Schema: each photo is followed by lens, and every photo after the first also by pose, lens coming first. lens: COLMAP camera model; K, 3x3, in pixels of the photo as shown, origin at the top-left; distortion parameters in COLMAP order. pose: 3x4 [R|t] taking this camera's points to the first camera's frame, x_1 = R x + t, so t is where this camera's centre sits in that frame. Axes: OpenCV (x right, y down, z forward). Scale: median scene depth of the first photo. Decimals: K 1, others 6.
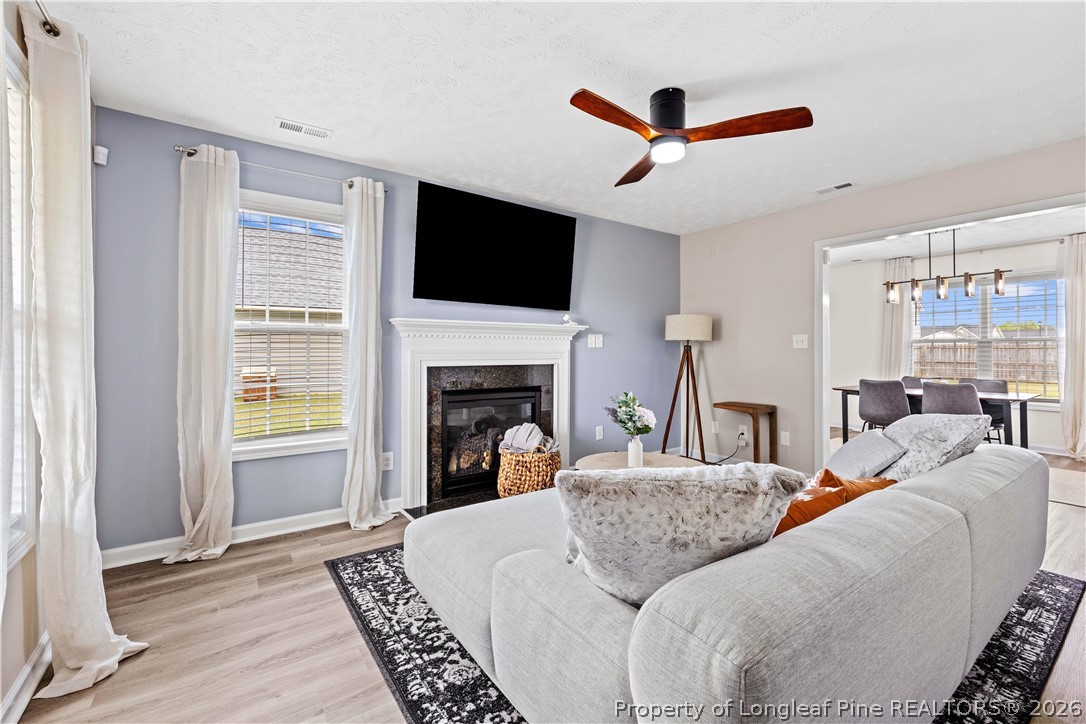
lens RADIAL K [[461.5, 0, 544.8], [0, 461.5, 354.4], [0, 0, 1]] dist [-0.001174, -0.000278]
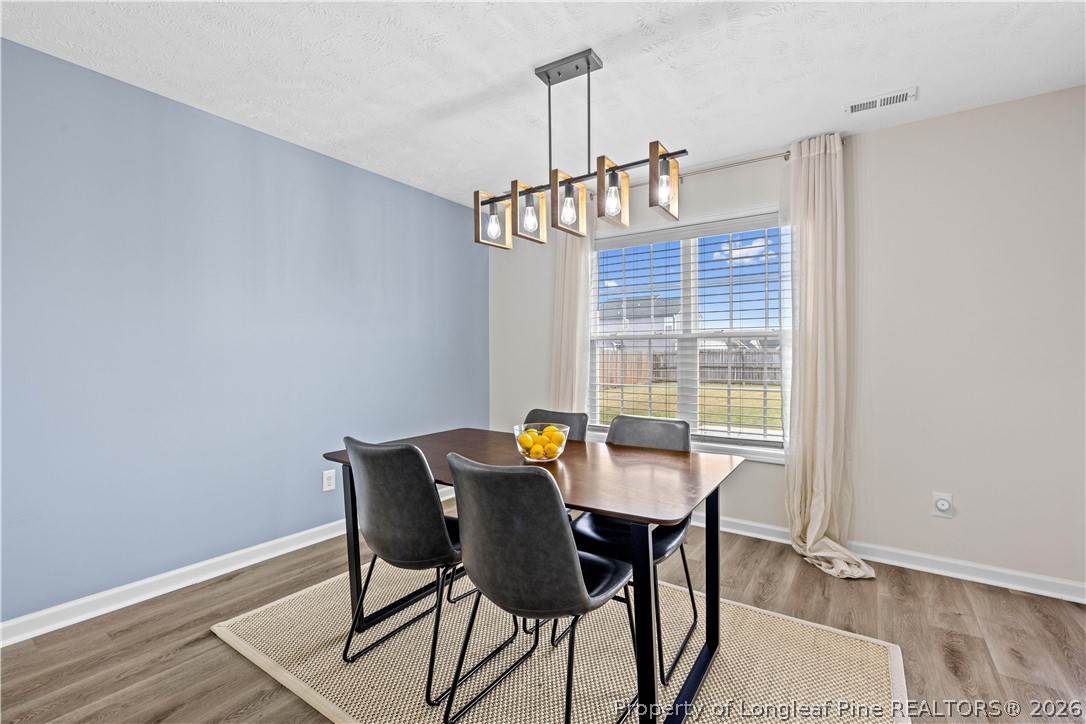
lens RADIAL K [[474.5, 0, 541.4], [0, 474.5, 361.9], [0, 0, 1]] dist [-0.003260, -0.000143]
pose [[0.934350, -0.009372, 0.356235, 0.653086], [0.005084, 0.999903, 0.012973, -0.008448], [-0.356322, -0.010310, 0.934307, 0.580552]]
